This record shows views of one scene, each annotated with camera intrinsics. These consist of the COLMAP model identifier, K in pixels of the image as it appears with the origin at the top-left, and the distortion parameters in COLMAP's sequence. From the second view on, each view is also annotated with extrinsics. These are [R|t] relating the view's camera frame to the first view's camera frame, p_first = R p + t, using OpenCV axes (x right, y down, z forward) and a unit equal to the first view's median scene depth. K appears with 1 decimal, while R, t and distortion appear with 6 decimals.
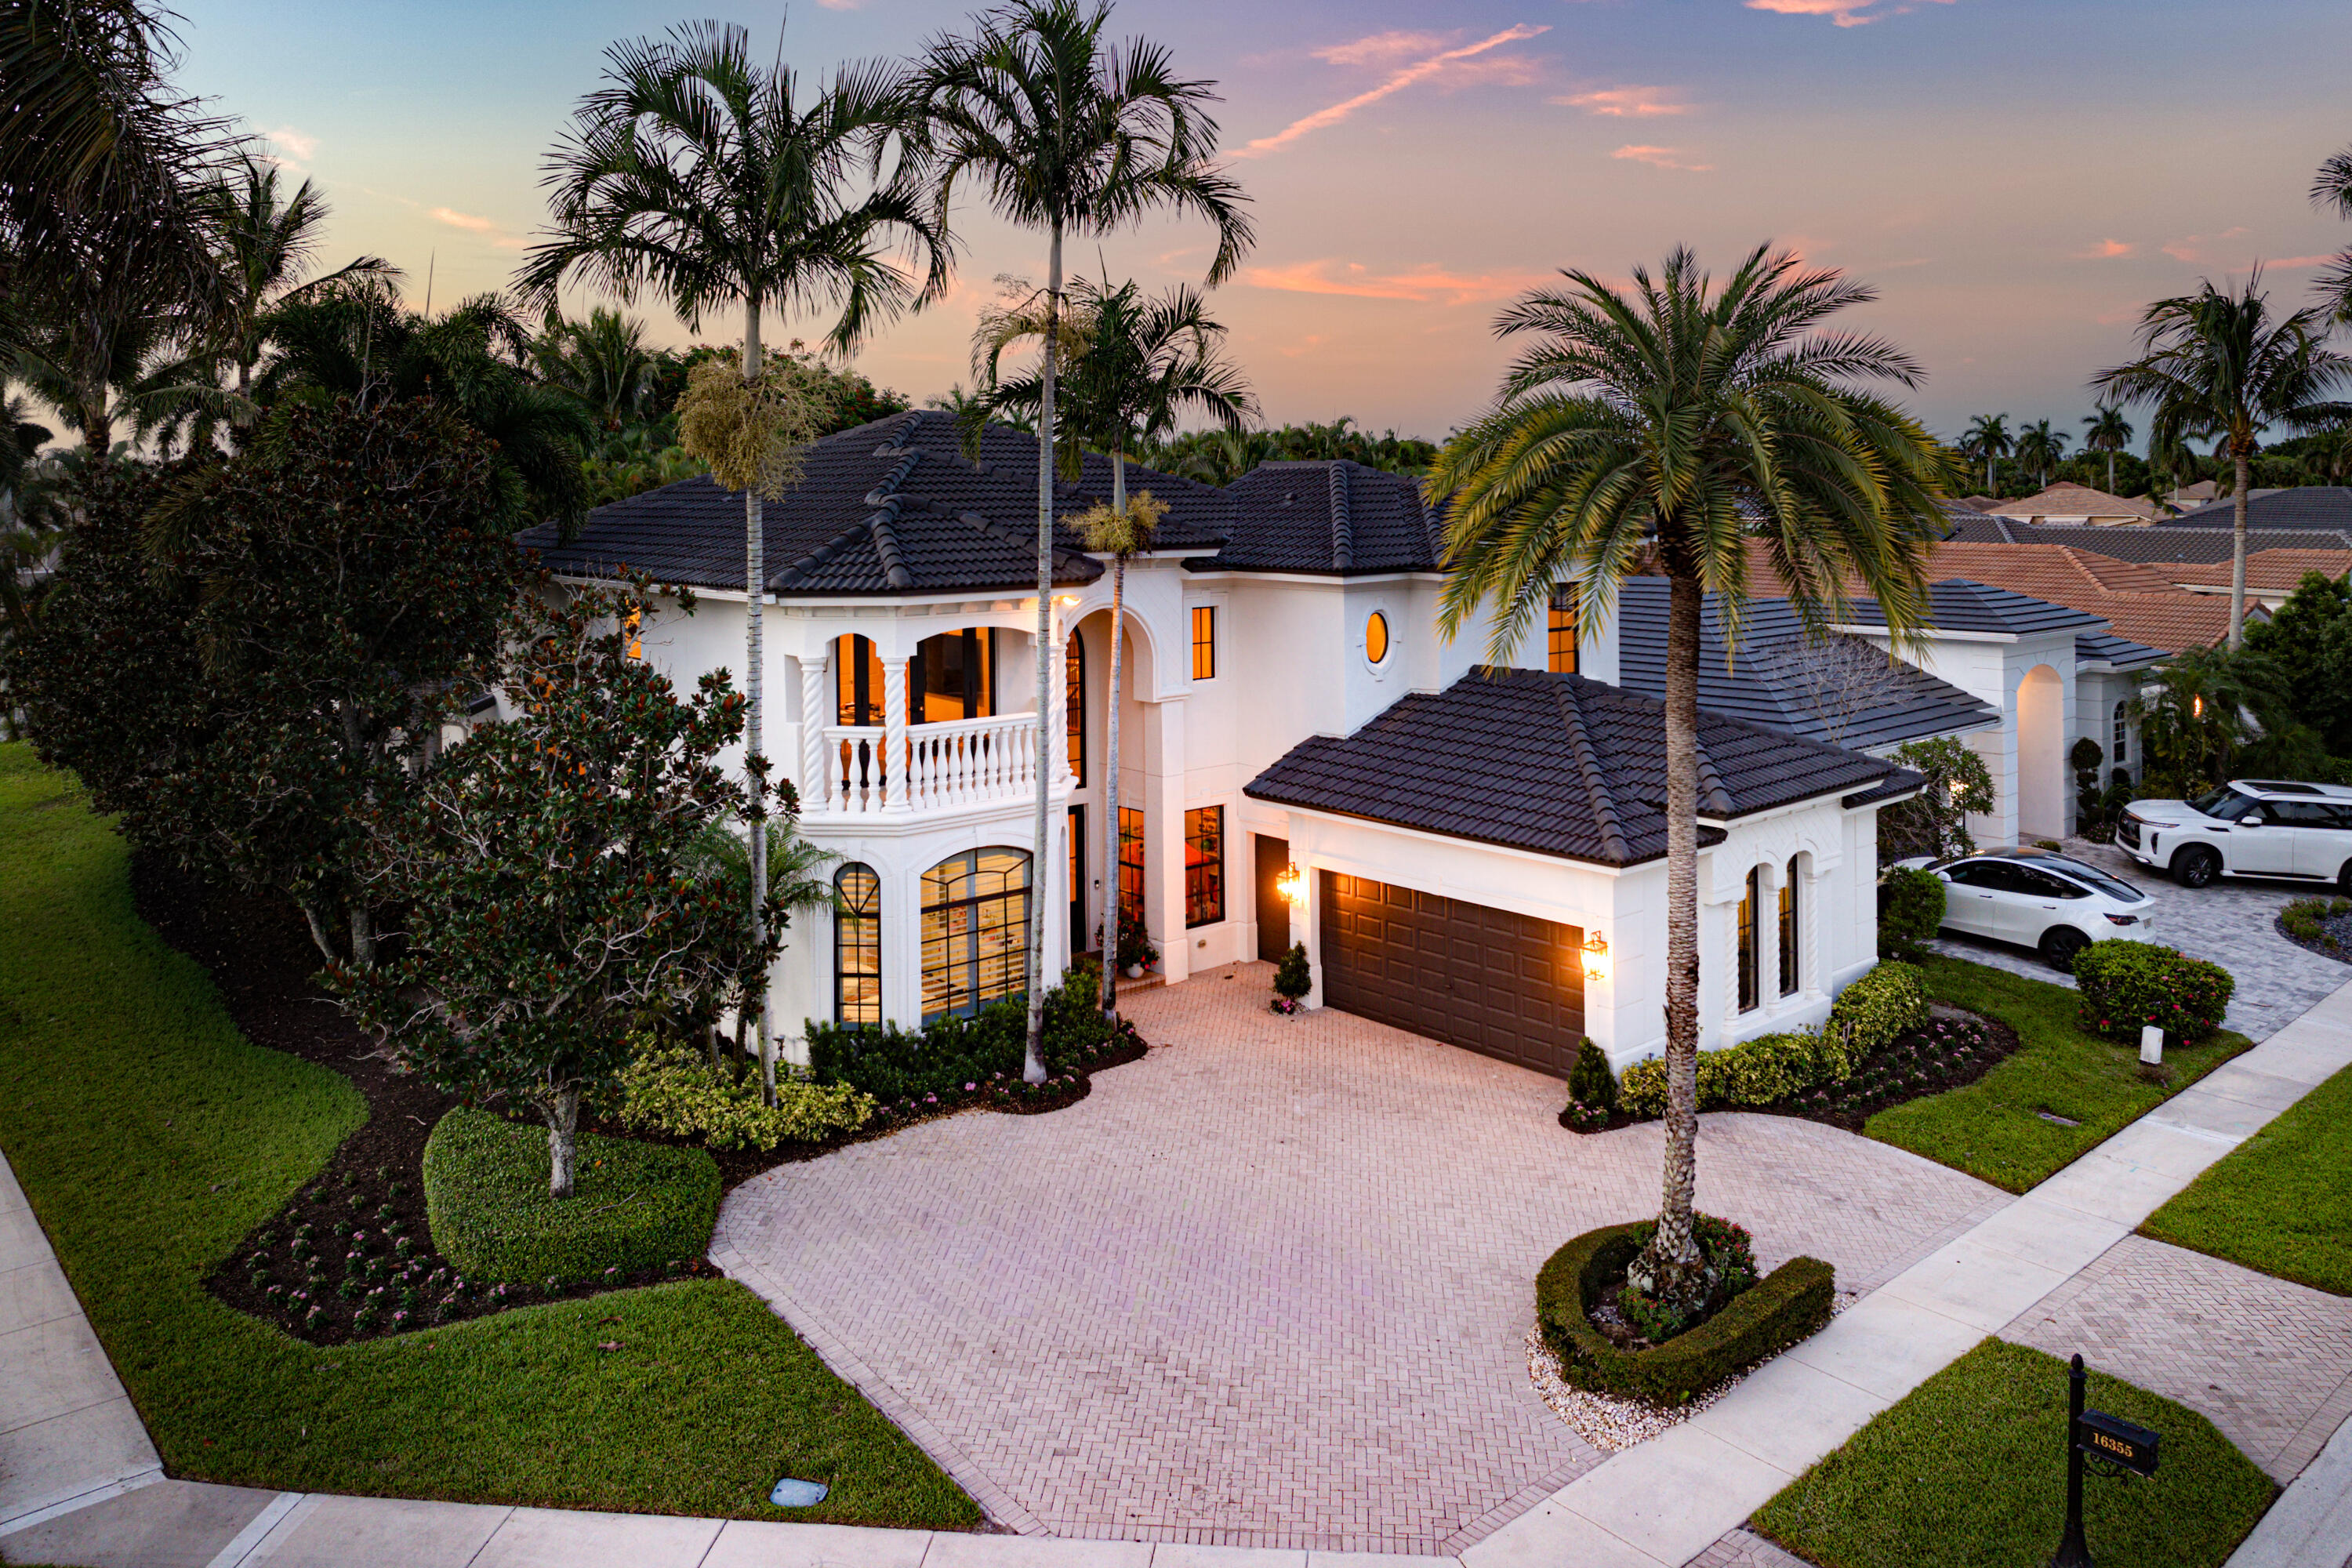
lens RADIAL K [[1698.1, 0, 1182.6], [0, 1698.1, 475.0], [0, 0, 1]] dist [-0.031625, -0.002792]
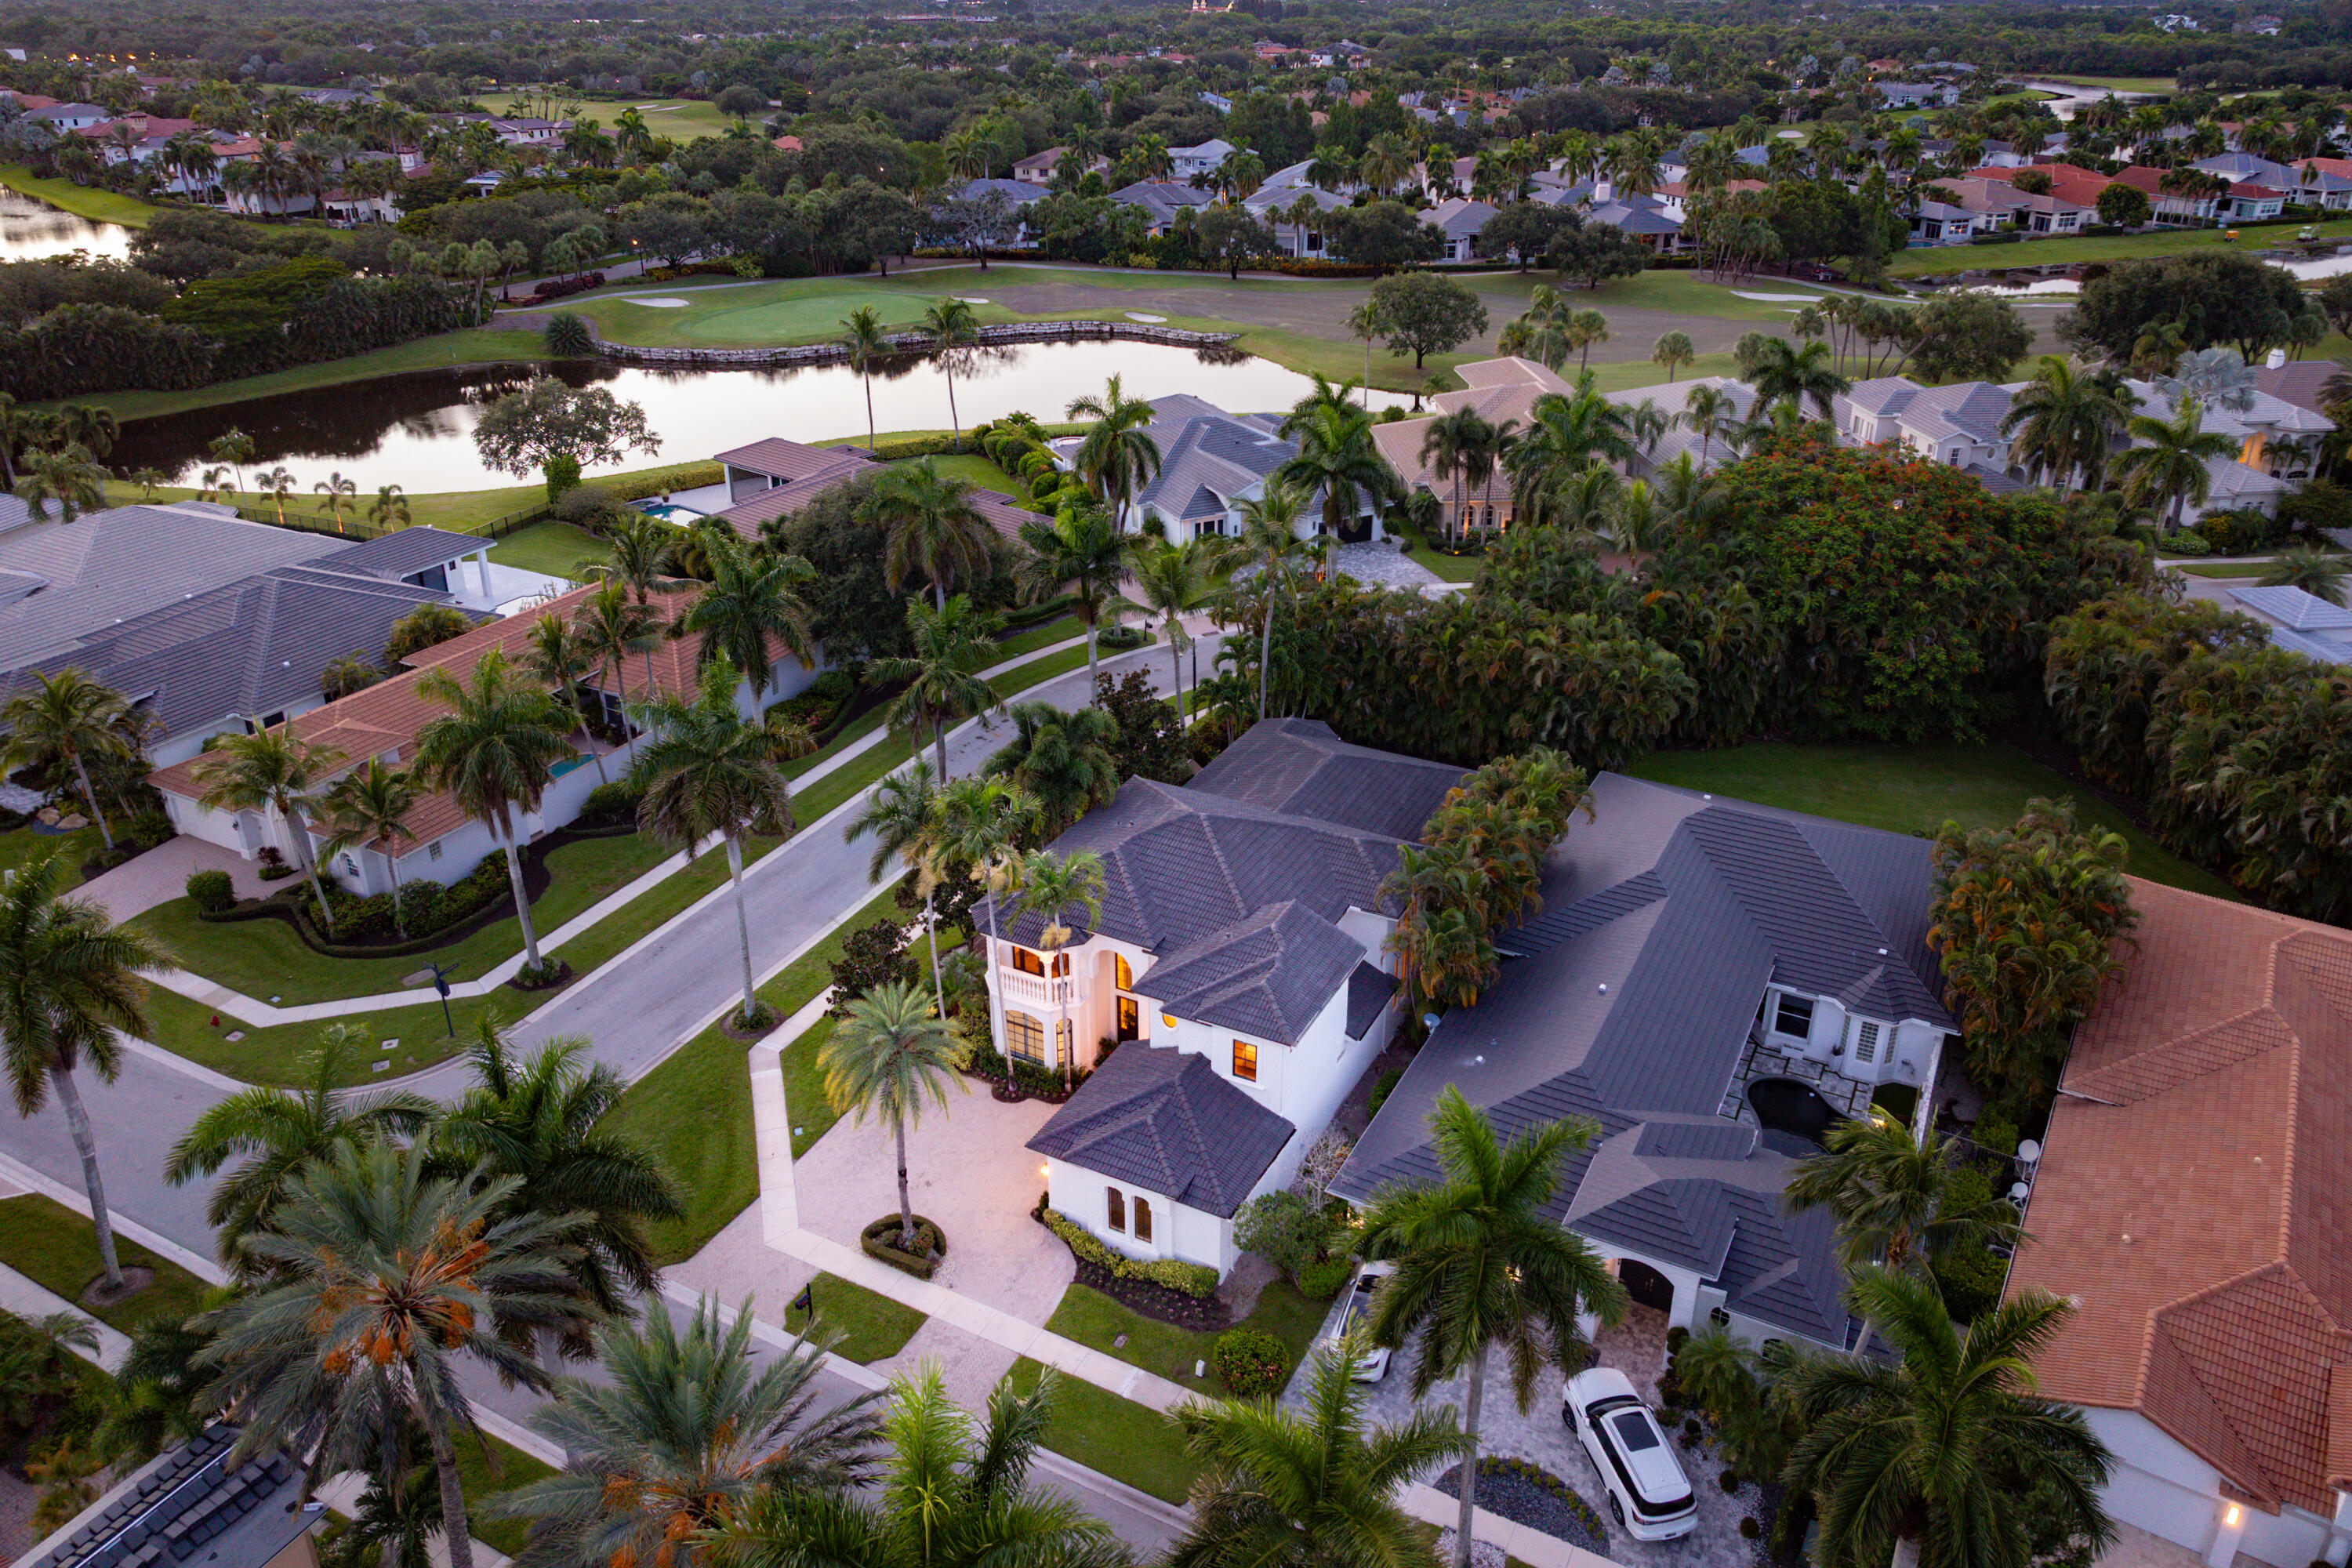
lens RADIAL K [[1652.3, 0, 1181.0], [0, 1652.3, 655.8], [0, 0, 1]] dist [-0.010132, -0.046131]
pose [[0.373502, 0.358522, -0.855545, 2.310402], [0.005808, 0.921370, 0.388642, -1.522519], [0.927611, -0.150128, 0.342052, 0.400669]]
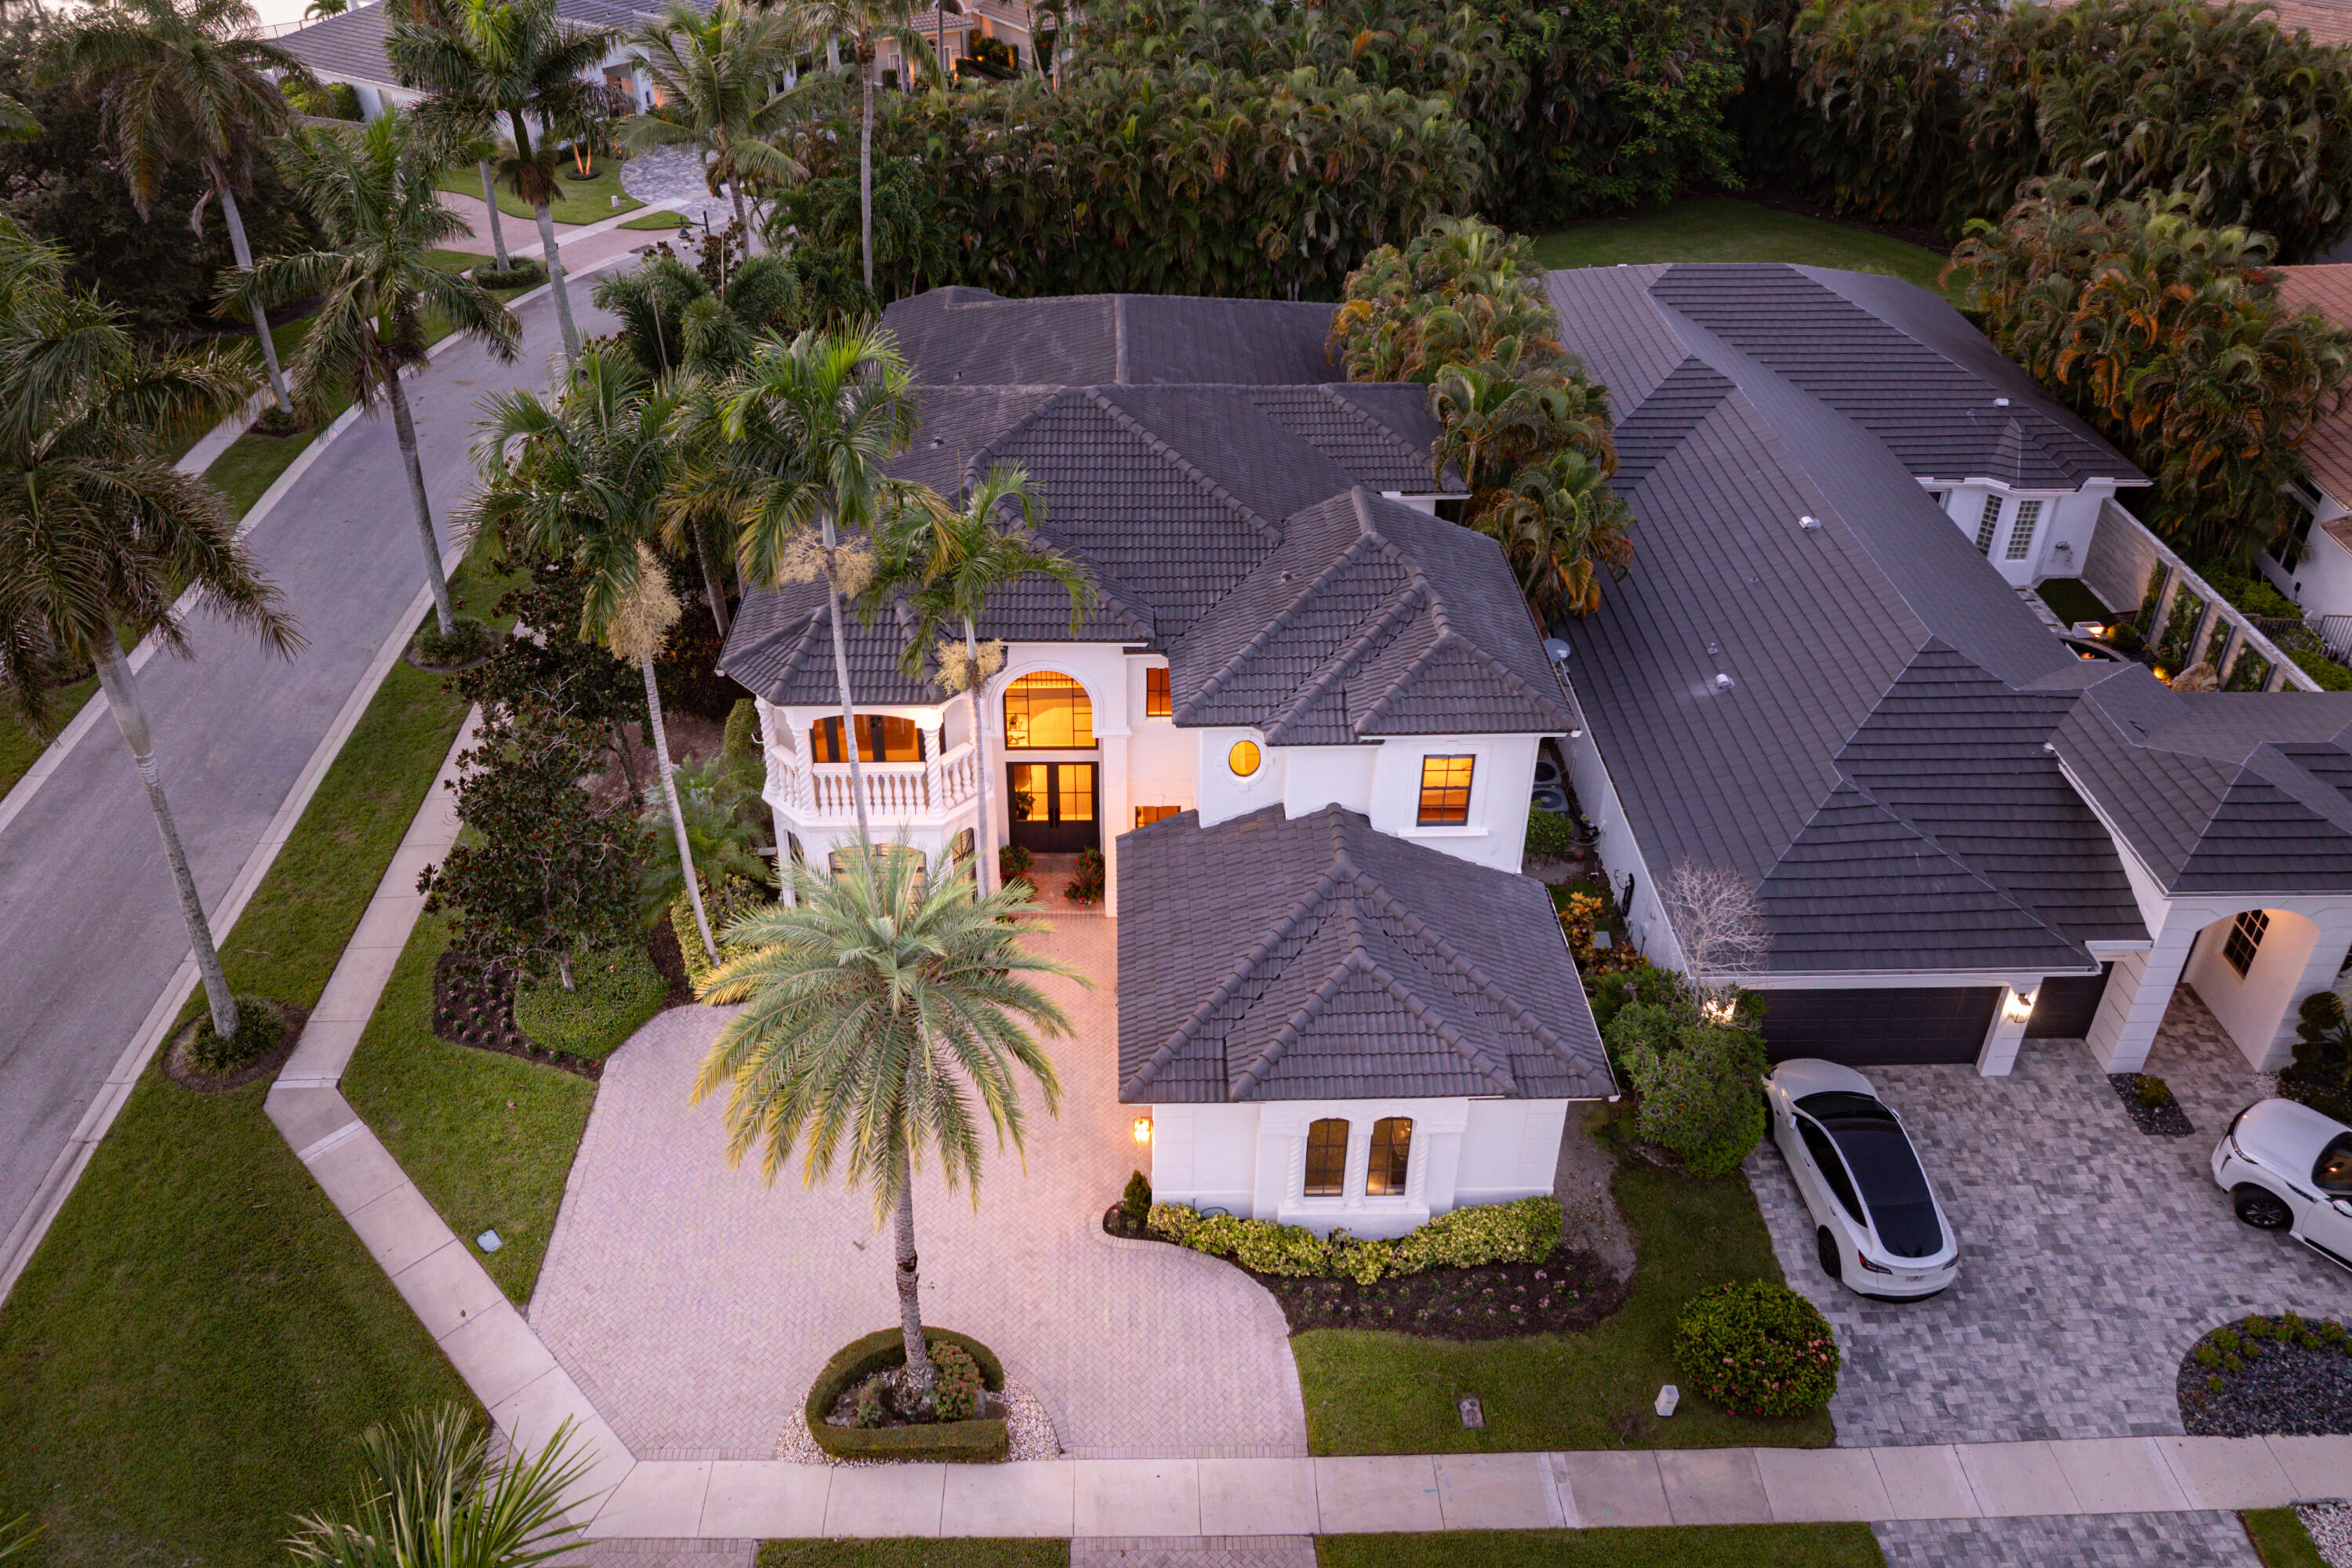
lens RADIAL K [[1744.0, 0, 1126.3], [0, 1744.0, 607.6], [0, 0, 1]] dist [-0.037685, 0.004264]
pose [[0.768808, 0.323535, -0.551597, 0.831953], [0.002229, 0.861211, 0.508243, -0.734713], [0.639476, -0.391971, 0.661385, 0.259600]]
